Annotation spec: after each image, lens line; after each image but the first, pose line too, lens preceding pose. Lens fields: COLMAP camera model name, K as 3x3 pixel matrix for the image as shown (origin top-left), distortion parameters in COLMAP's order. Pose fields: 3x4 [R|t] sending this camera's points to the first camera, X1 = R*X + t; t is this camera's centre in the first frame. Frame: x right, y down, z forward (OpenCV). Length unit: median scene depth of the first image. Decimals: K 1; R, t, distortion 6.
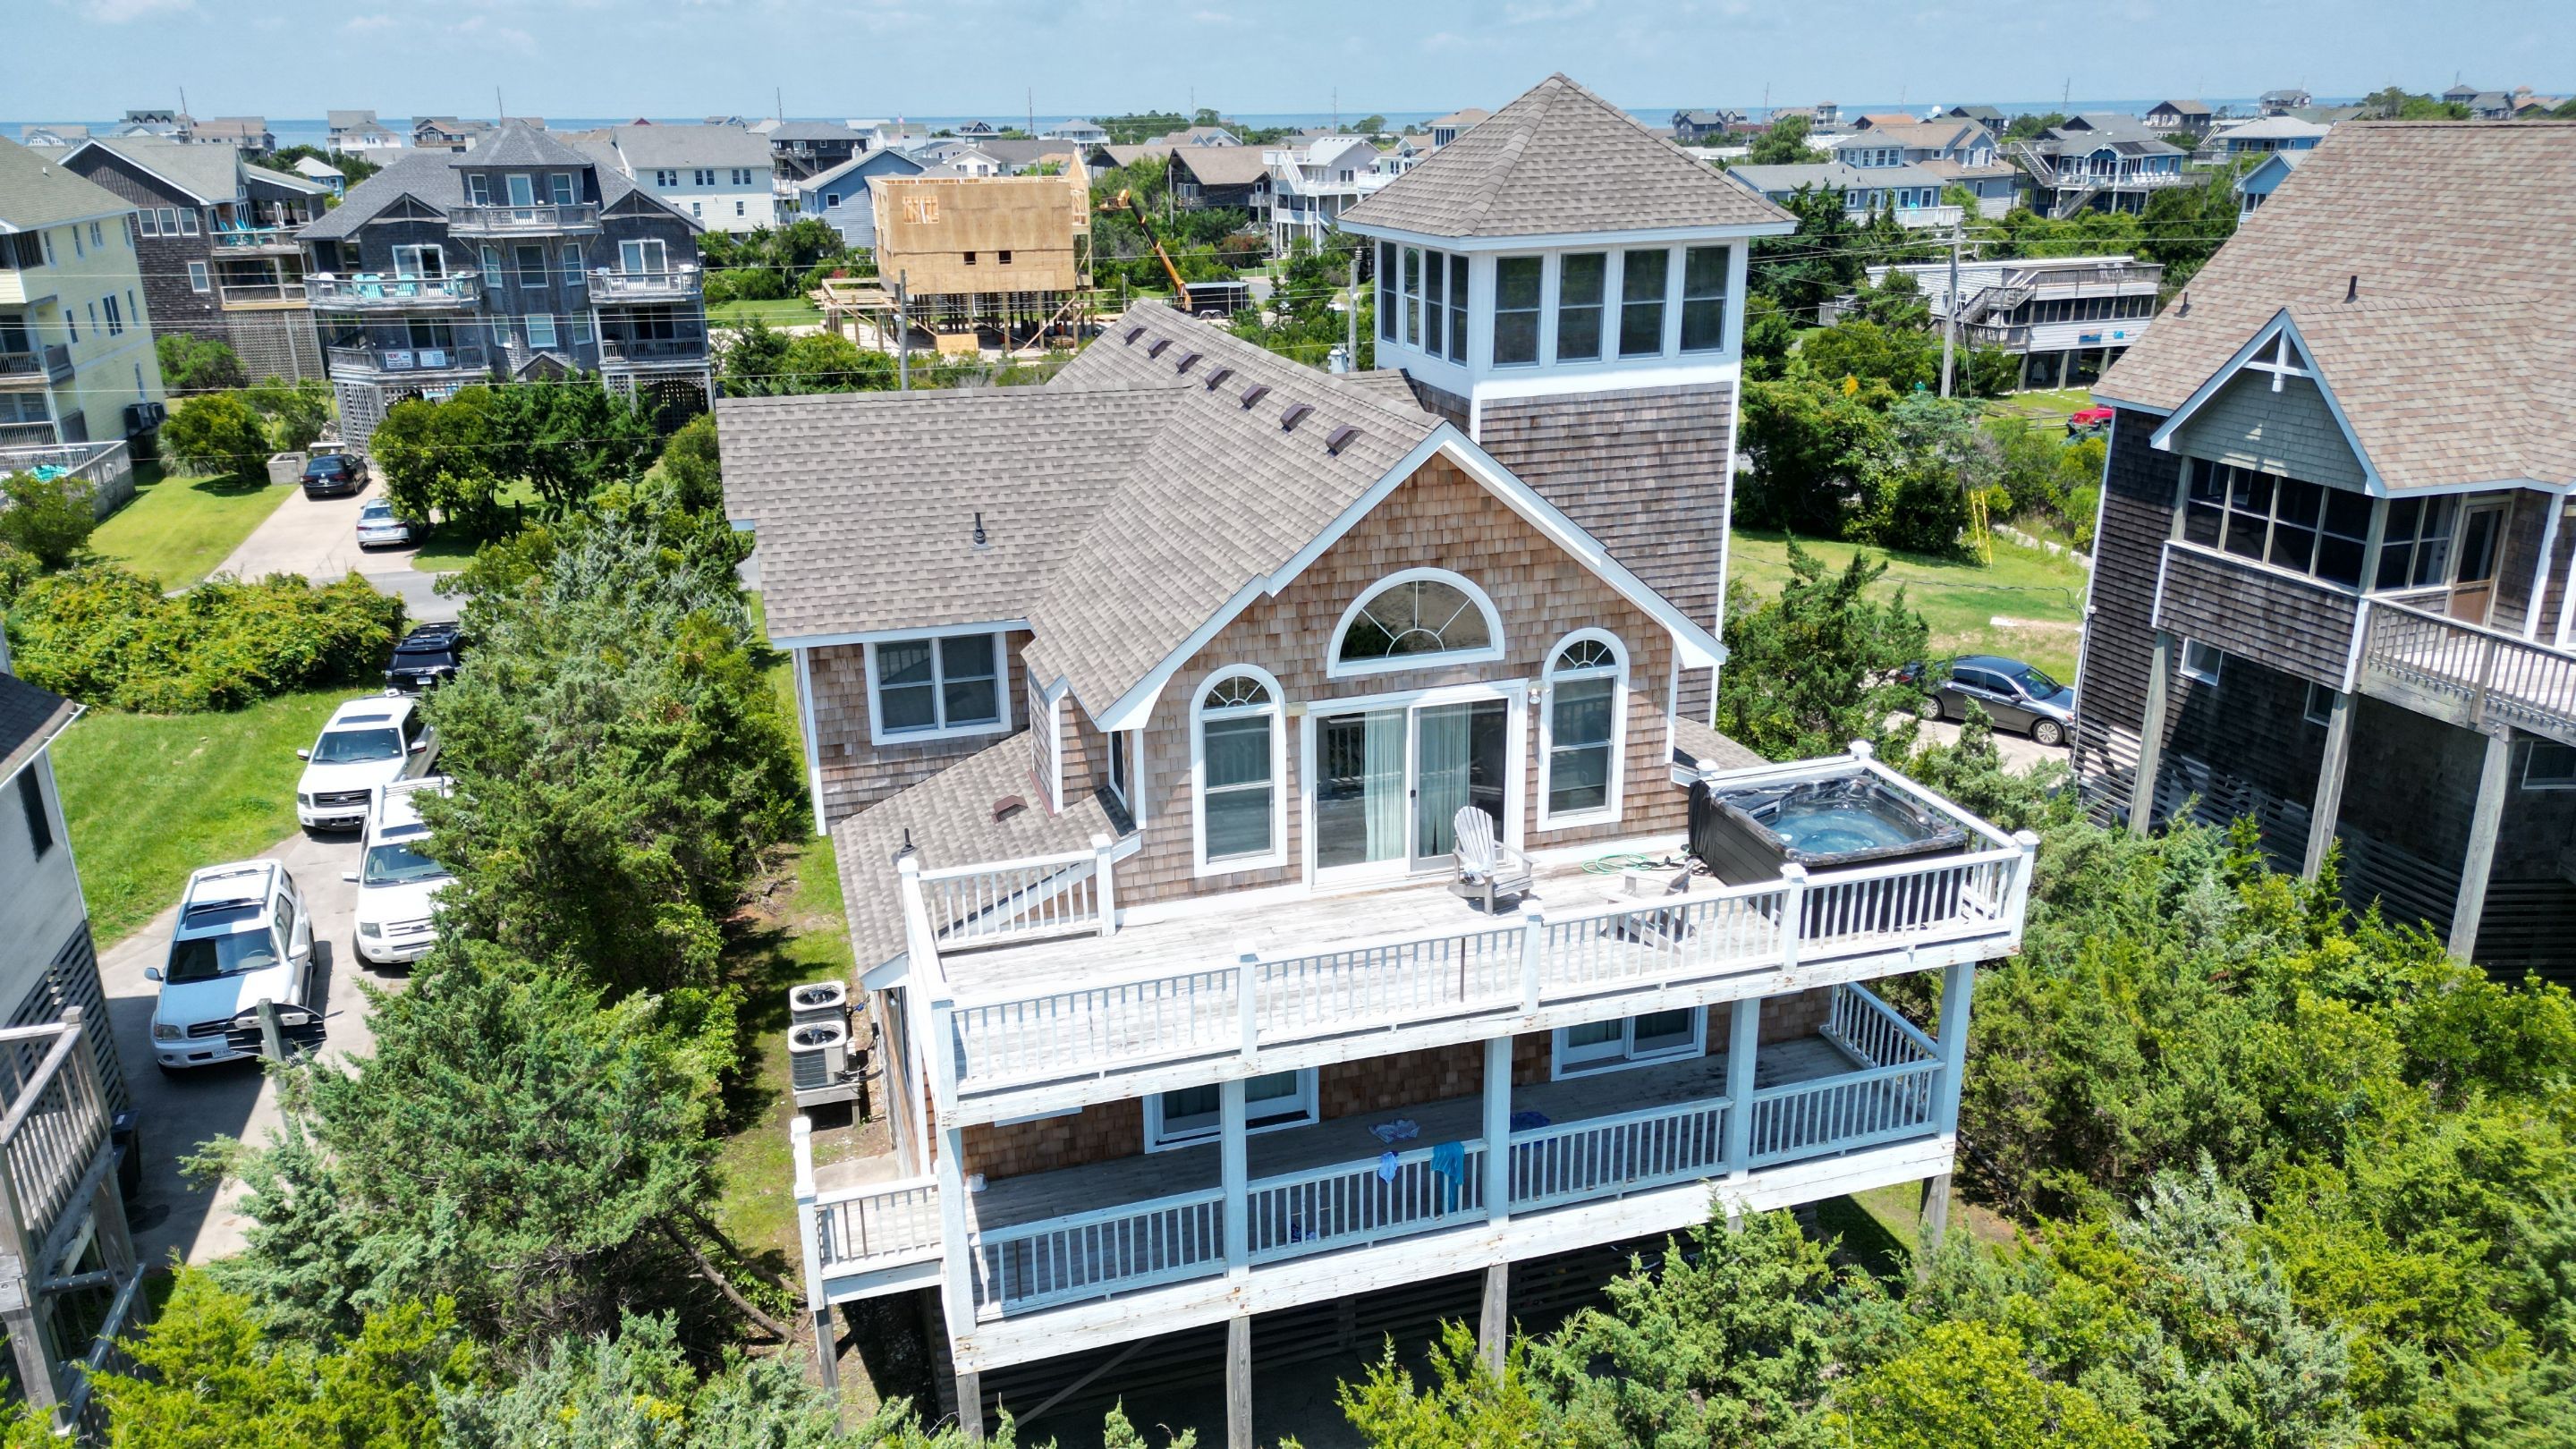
lens RADIAL K [[1808.4, 0, 1284.5], [0, 1808.4, 713.2], [0, 0, 1]] dist [0.071545, -0.072624]
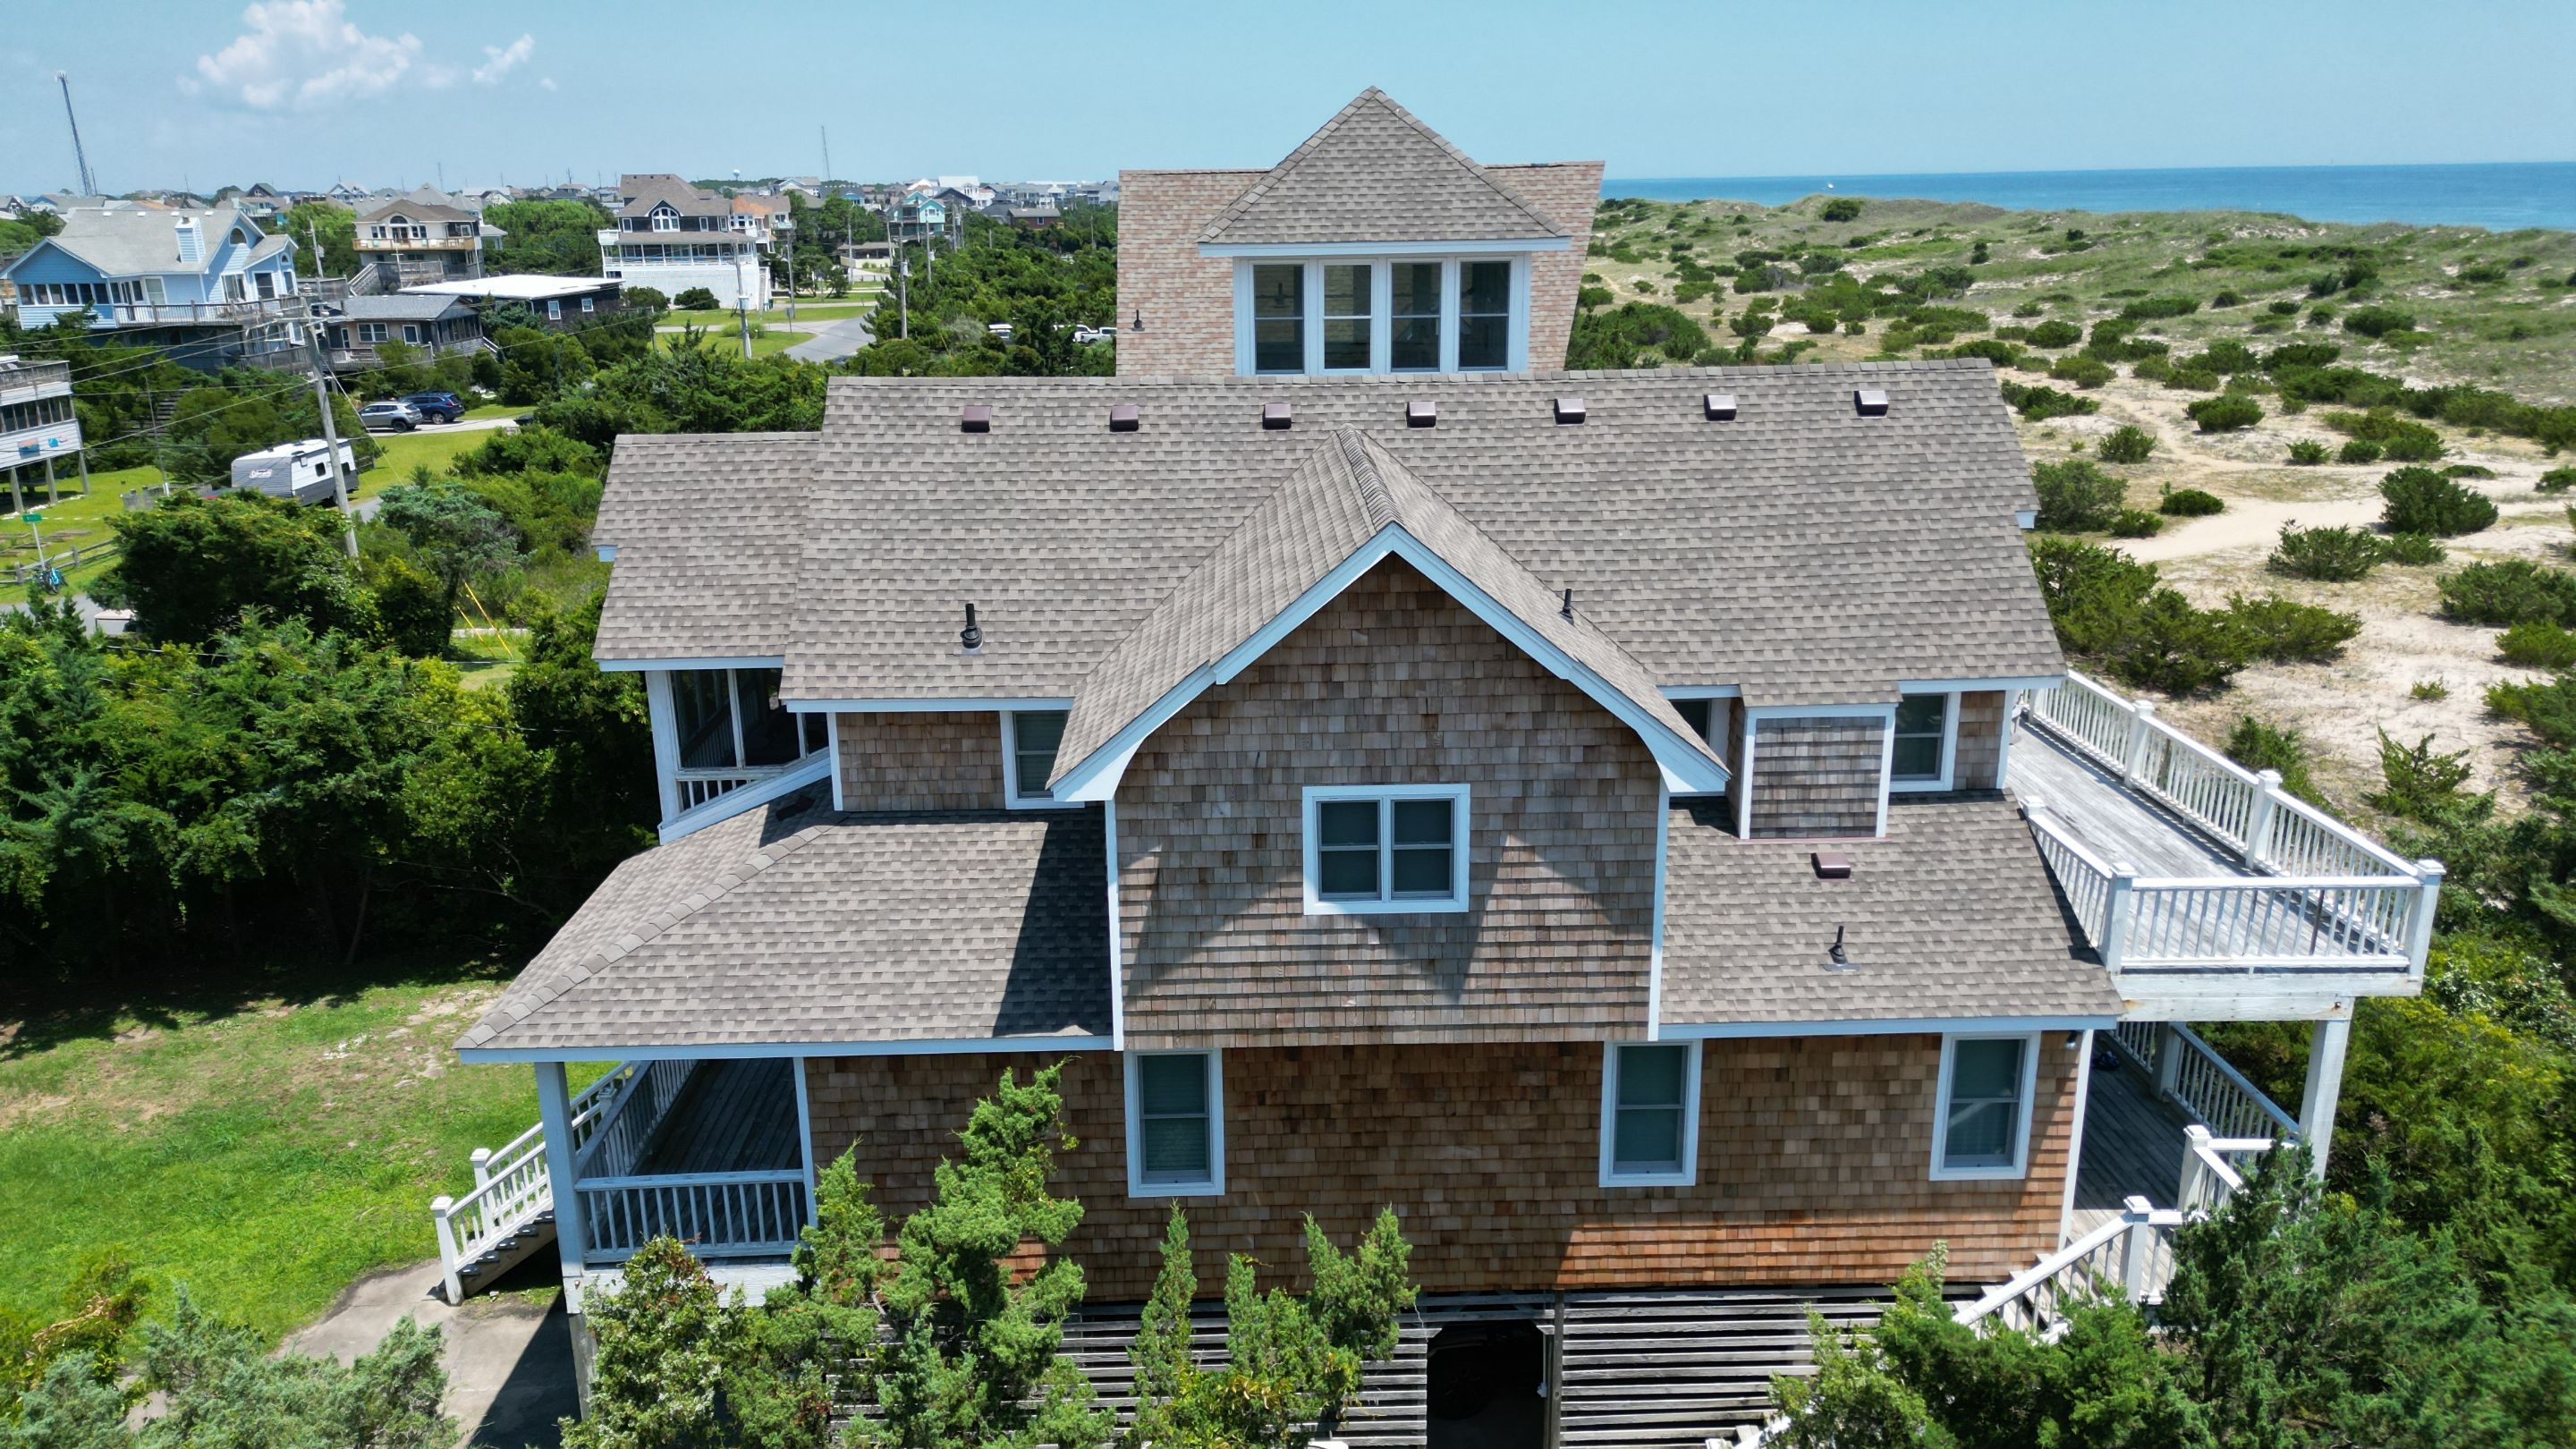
lens RADIAL K [[1808.4, 0, 1281.8], [0, 1808.4, 713.0], [0, 0, 1]] dist [0.071545, -0.072624]
pose [[0.270972, -0.263217, 0.925900, -0.886280], [0.311426, 0.934127, 0.174414, -0.220179], [-0.910817, 0.241088, 0.335095, 0.794324]]
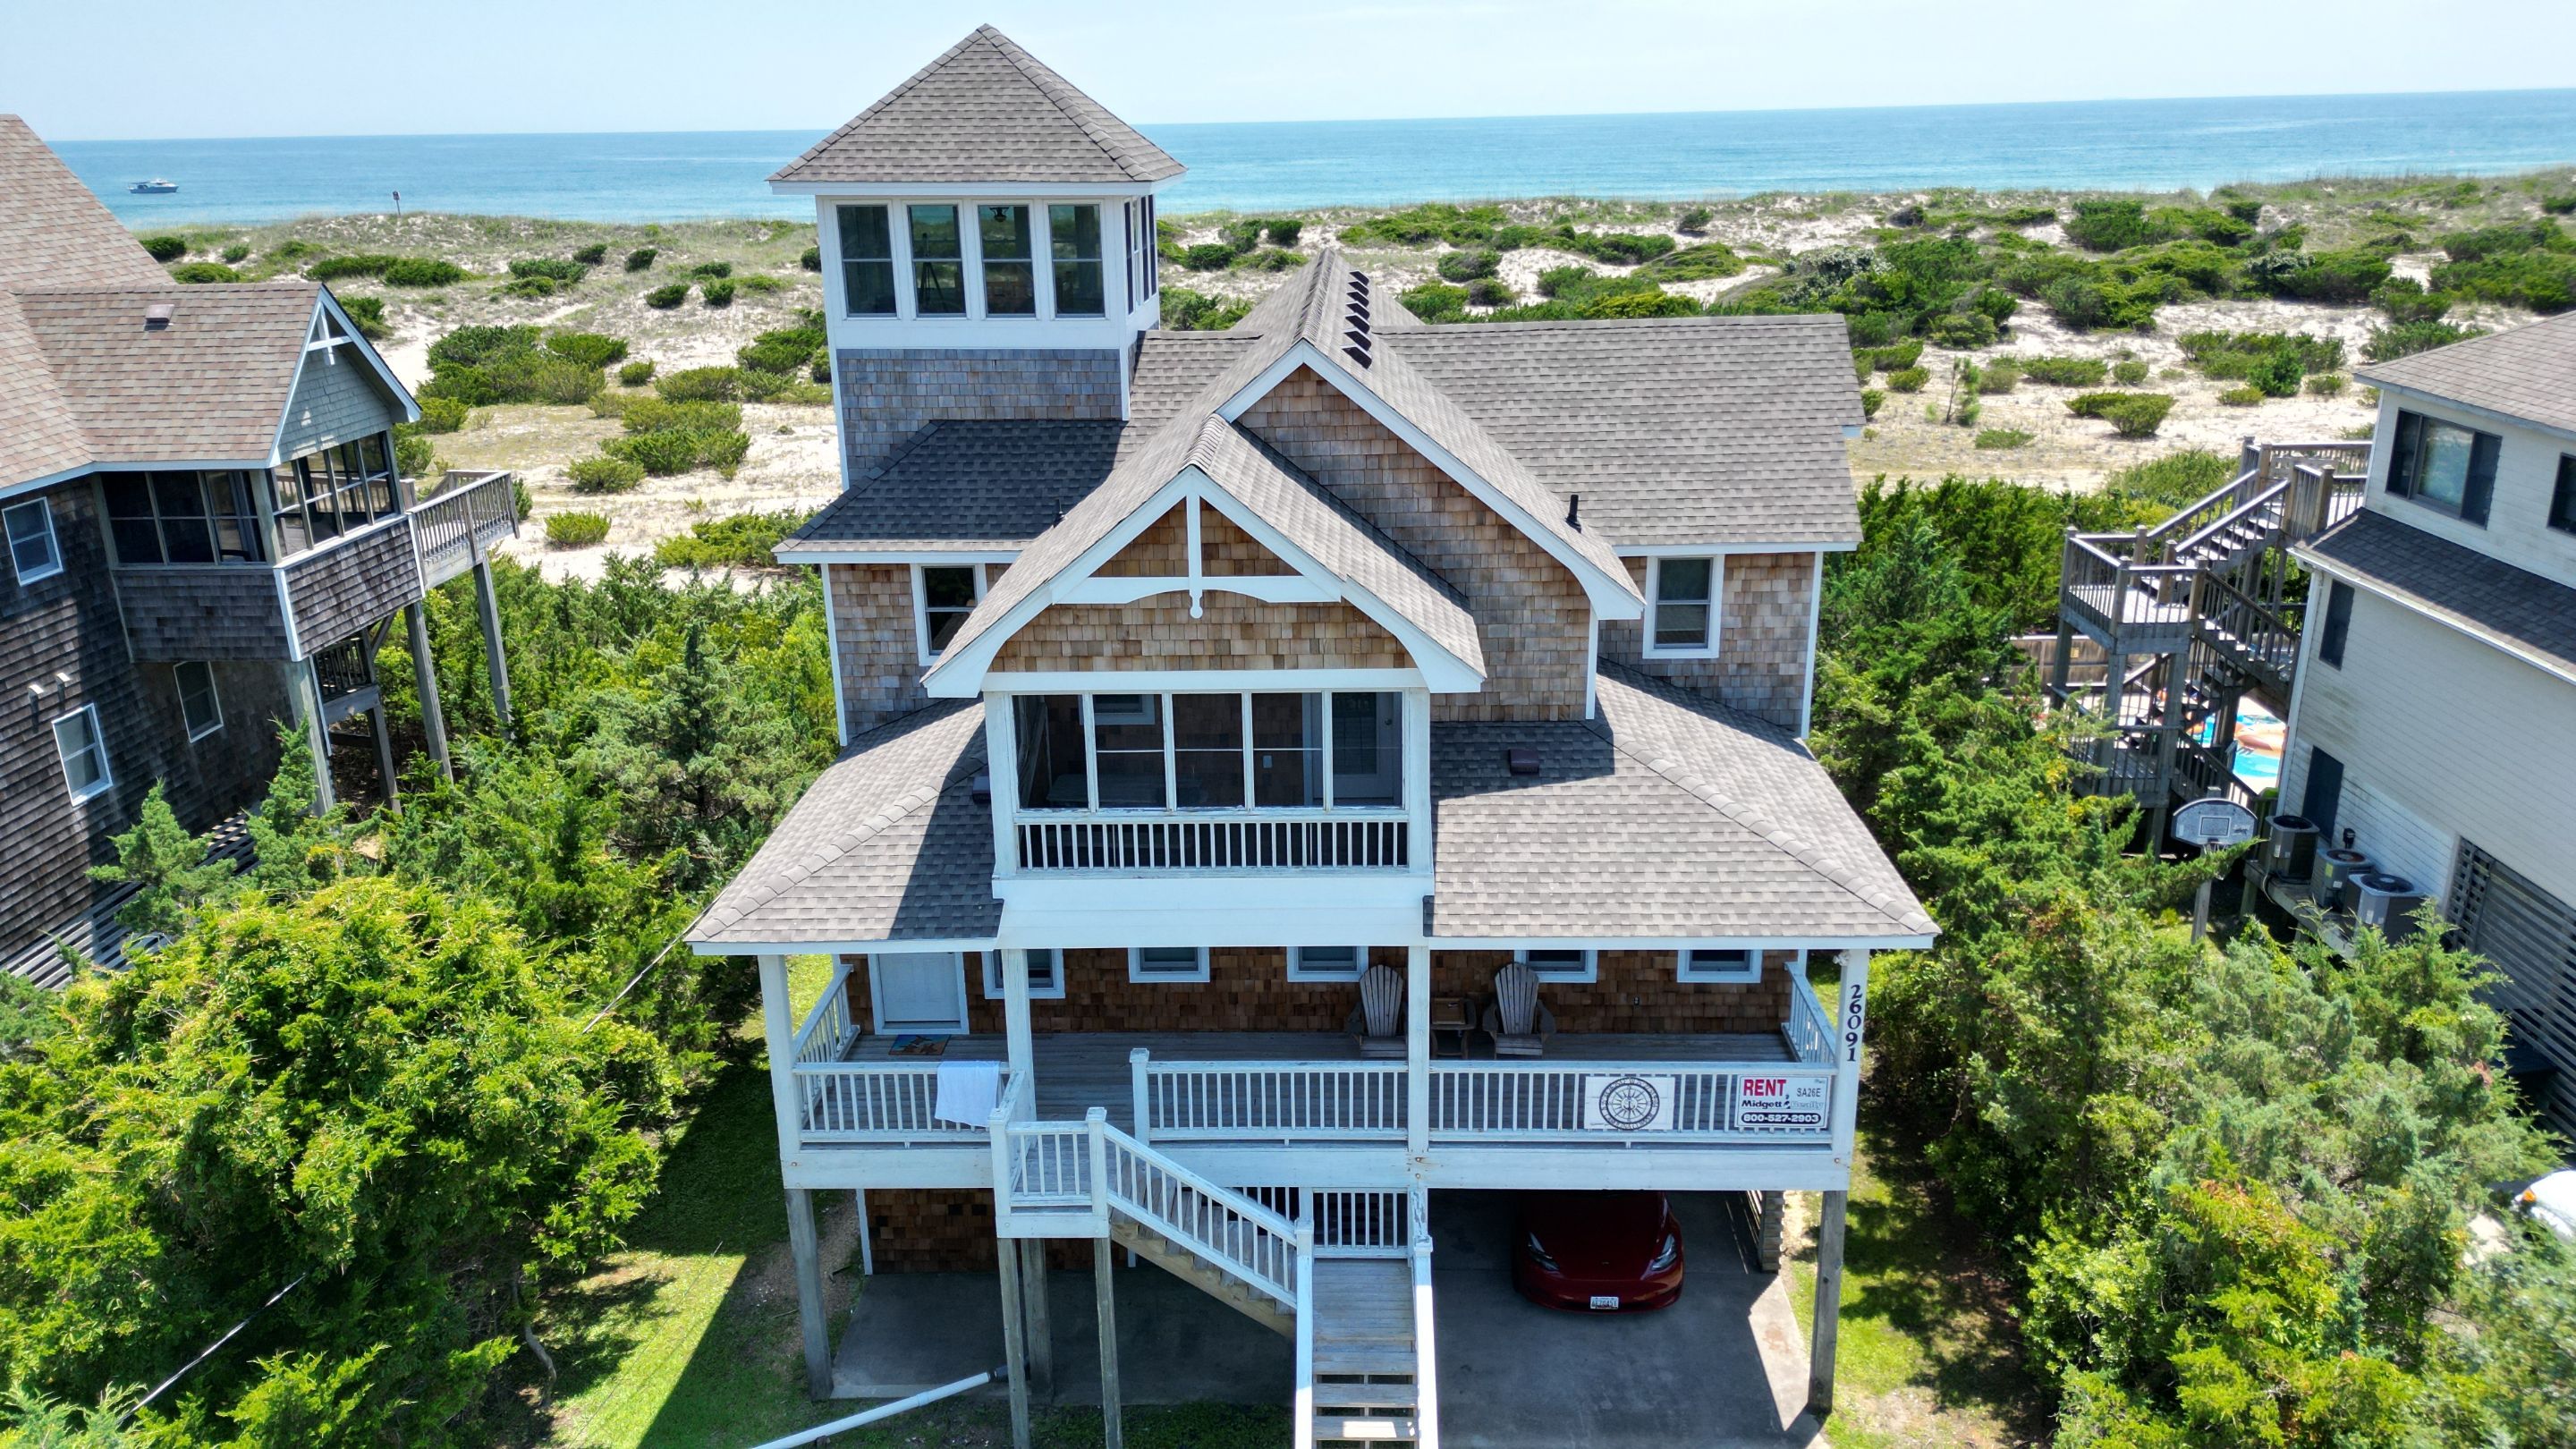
lens RADIAL K [[1808.4, 0, 1286.7], [0, 1808.4, 709.5], [0, 0, 1]] dist [0.071545, -0.072624]
pose [[-0.944016, -0.073716, 0.321559, -0.345606], [0.131523, 0.809808, 0.571763, -0.594442], [-0.302549, 0.582046, -0.754776, 1.910295]]
